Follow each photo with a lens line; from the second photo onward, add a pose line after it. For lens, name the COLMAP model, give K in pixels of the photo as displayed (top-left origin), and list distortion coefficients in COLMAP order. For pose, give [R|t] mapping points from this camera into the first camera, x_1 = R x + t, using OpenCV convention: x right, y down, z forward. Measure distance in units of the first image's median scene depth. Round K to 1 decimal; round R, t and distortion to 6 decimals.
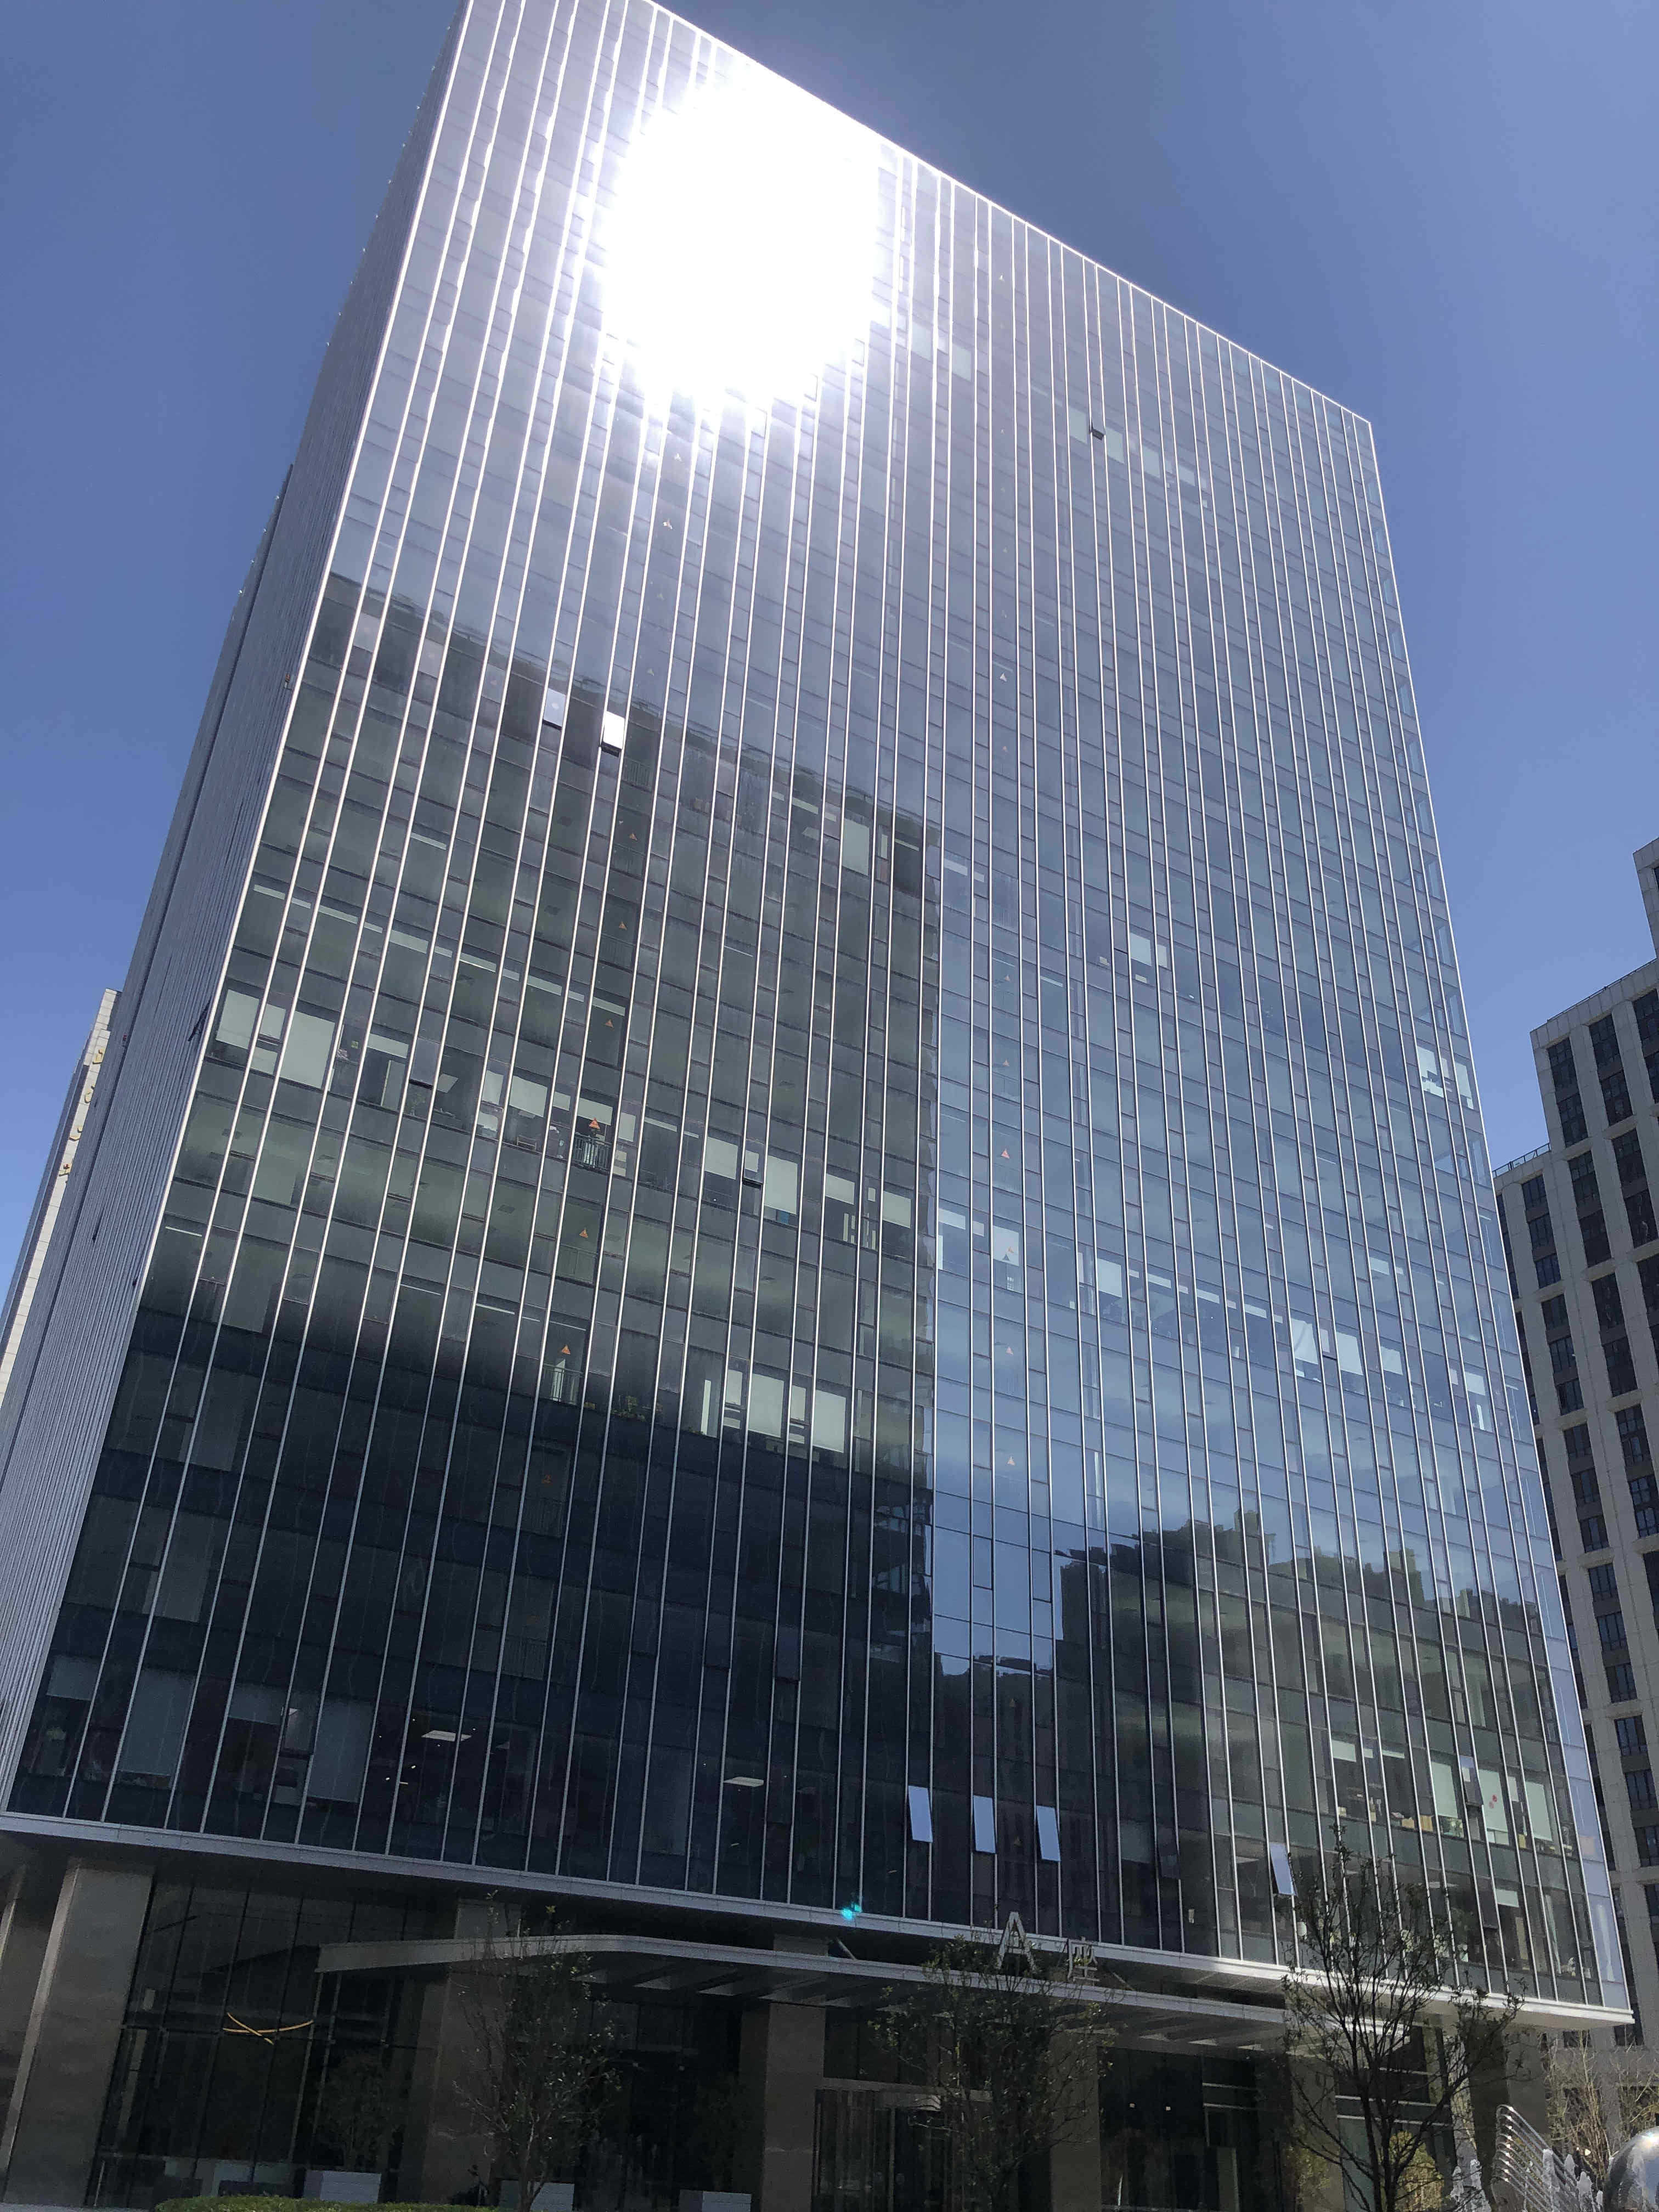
lens RADIAL K [[1694.1, 0, 822.5], [0, 1694.1, 1233.4], [0, 0, 1]] dist [0.011368, 0.000399]
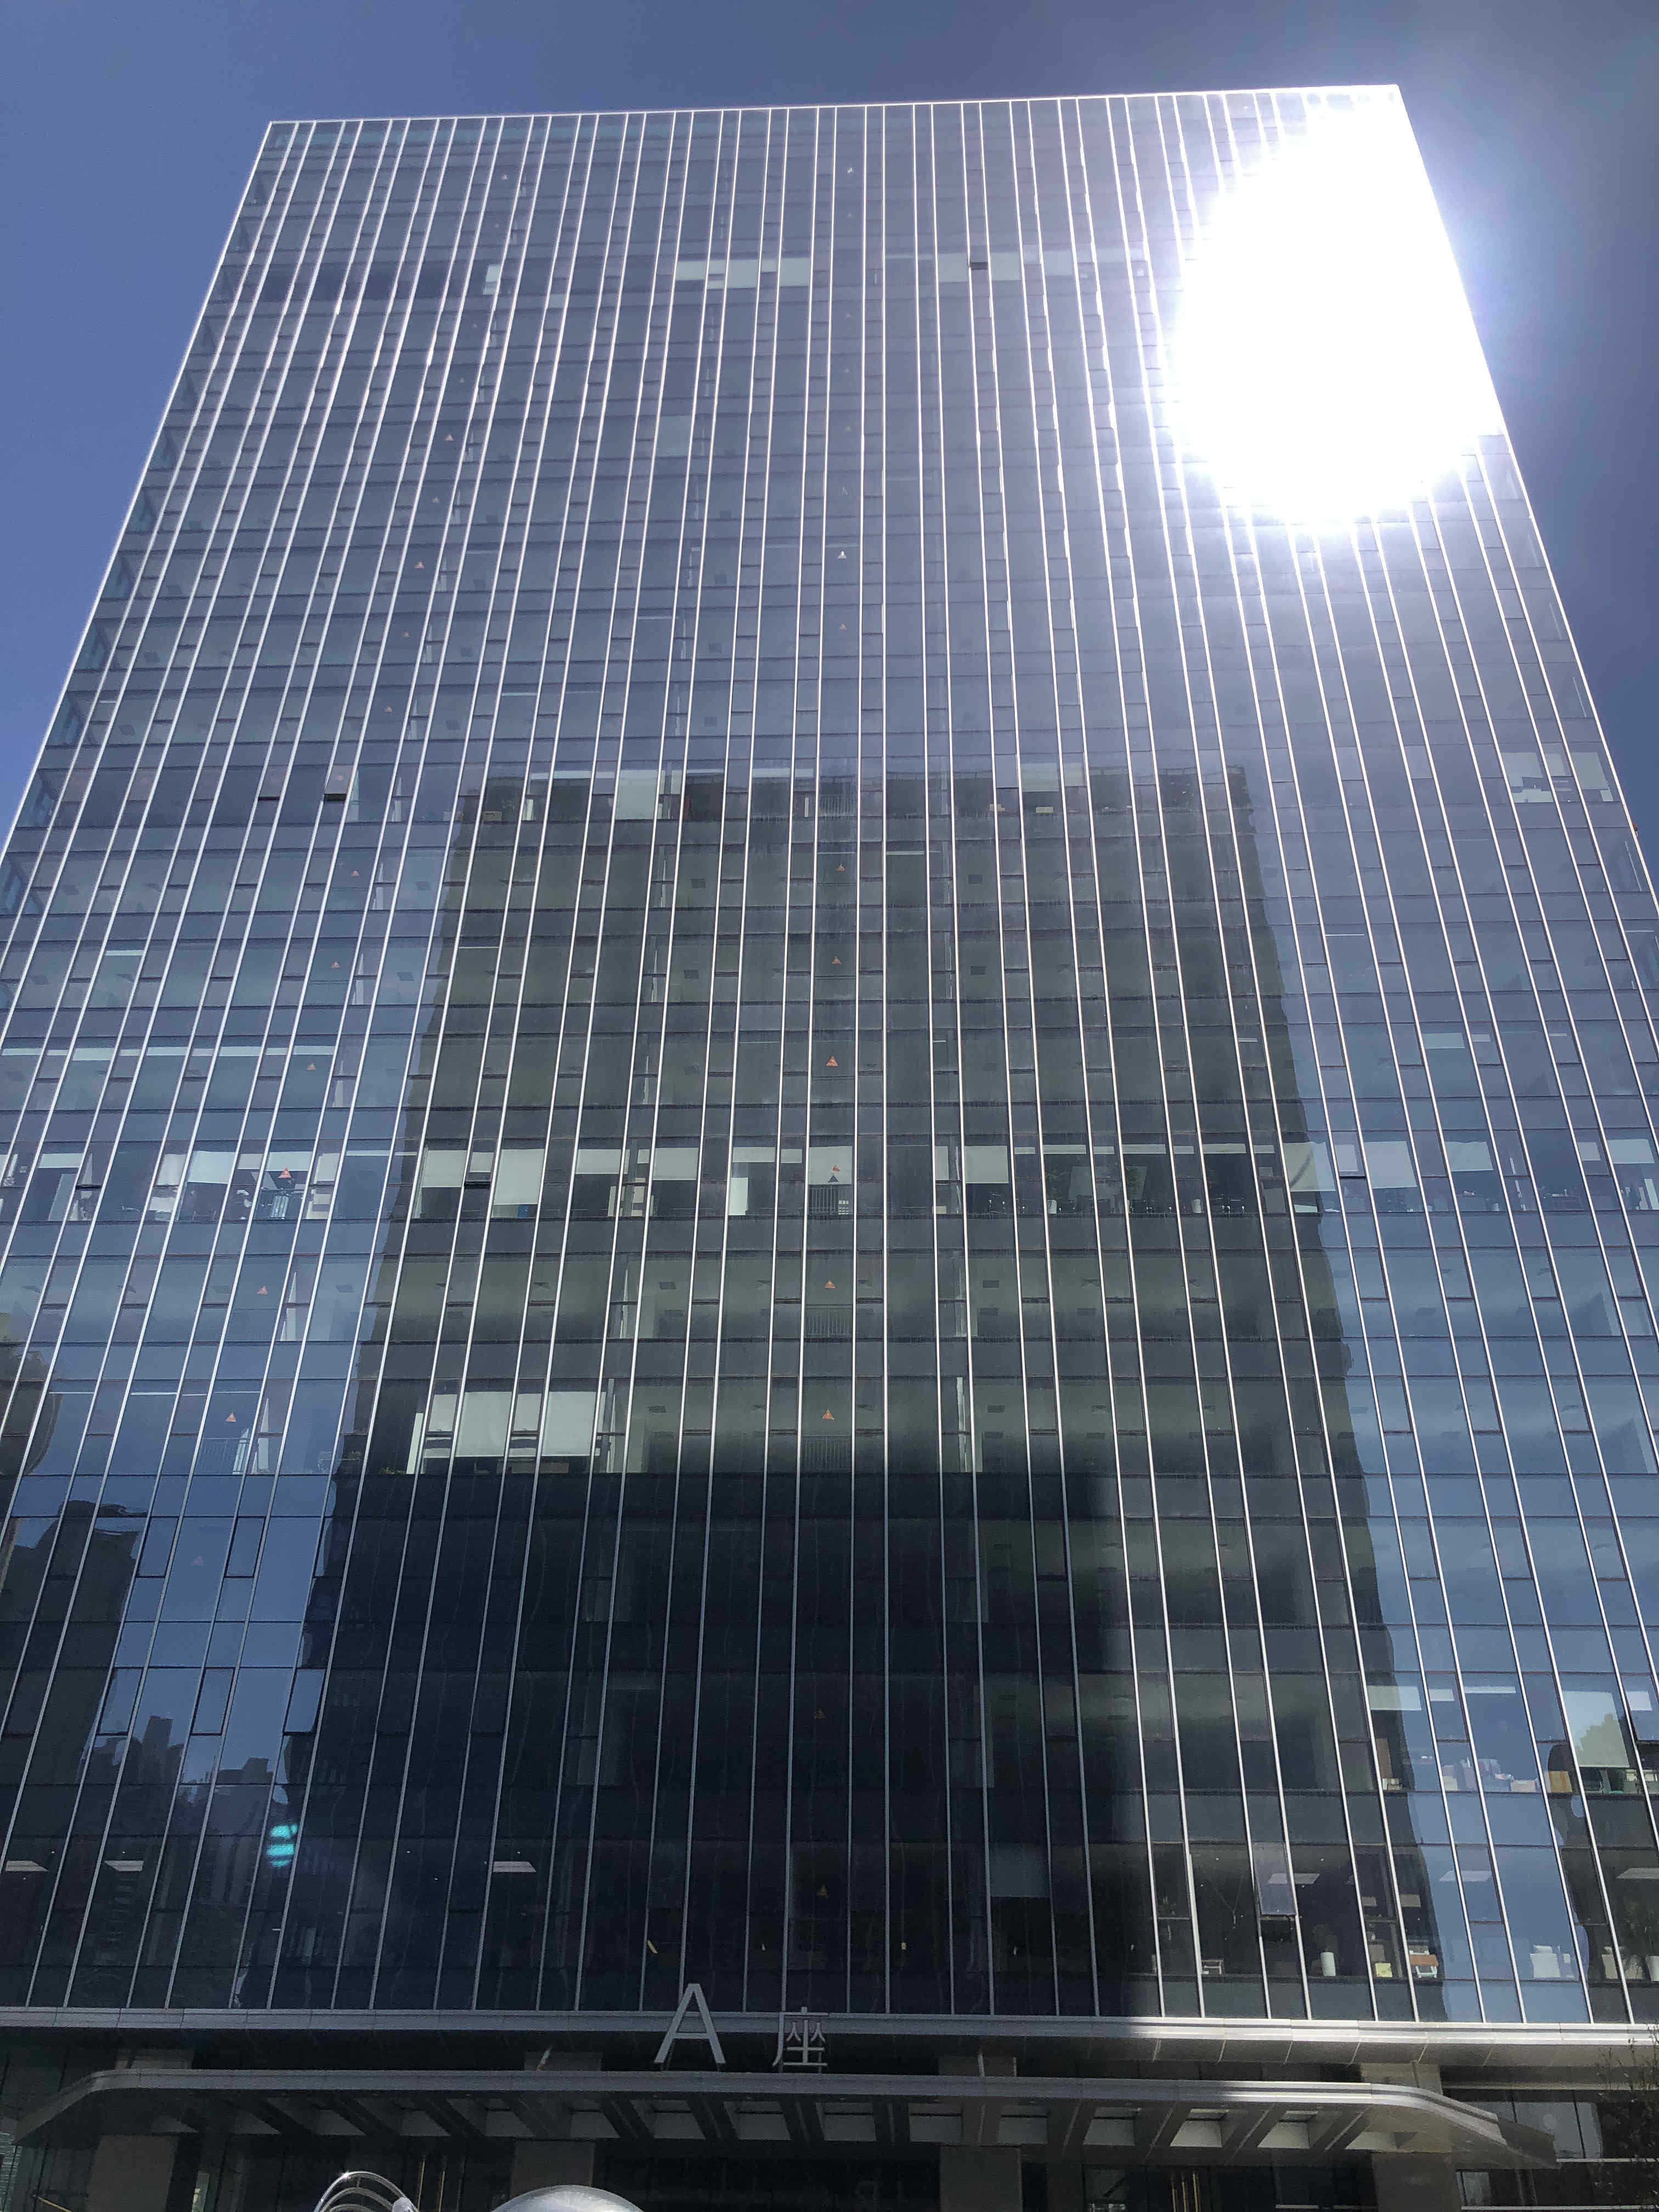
lens RADIAL K [[1778.2, 0, 829.5], [0, 1778.2, 1106.0], [0, 0, 1]] dist [0.031535, -0.019921]
pose [[0.870067, -0.311078, -0.382380, 0.504575], [0.262356, 0.948962, -0.175044, 0.148176], [0.417317, 0.051980, 0.907273, 0.218446]]
